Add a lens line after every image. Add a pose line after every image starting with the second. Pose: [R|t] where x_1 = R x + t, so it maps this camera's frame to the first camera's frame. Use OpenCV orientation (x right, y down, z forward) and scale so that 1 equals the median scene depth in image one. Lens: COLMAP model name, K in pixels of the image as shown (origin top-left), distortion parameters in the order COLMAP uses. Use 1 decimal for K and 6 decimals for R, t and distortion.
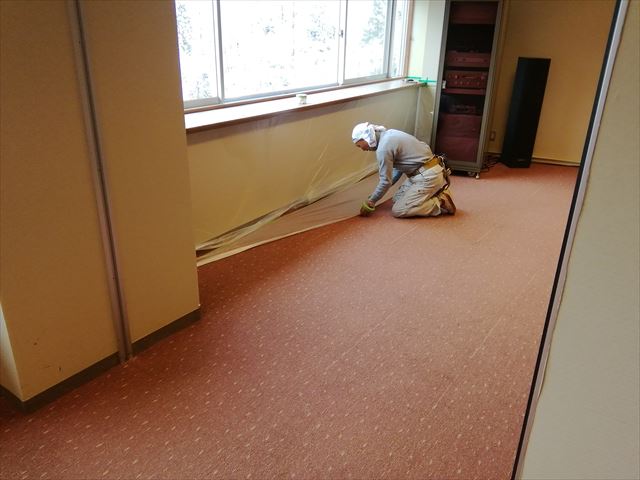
lens RADIAL K [[511.3, 0, 320.0], [0, 511.3, 240.0], [0, 0, 1]] dist [0.089086, -0.117843]
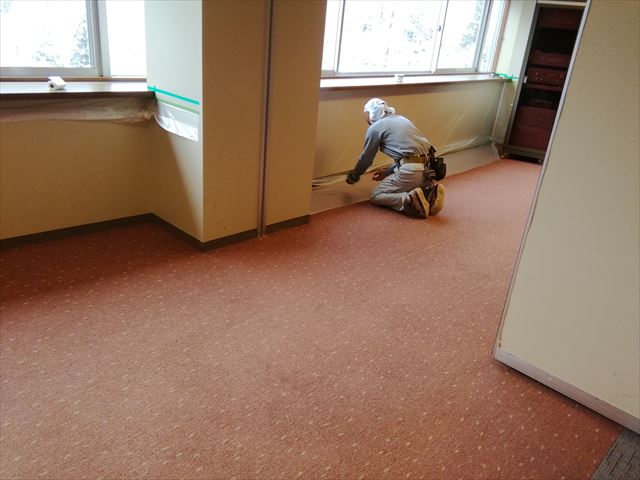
lens RADIAL K [[511.3, 0, 320.0], [0, 511.3, 240.0], [0, 0, 1]] dist [0.089086, -0.117843]
pose [[0.982891, 0.127432, -0.132992, -0.006566], [-0.127094, 0.991829, 0.011060, 0.088918], [0.133315, 0.006031, 0.991055, -0.178744]]
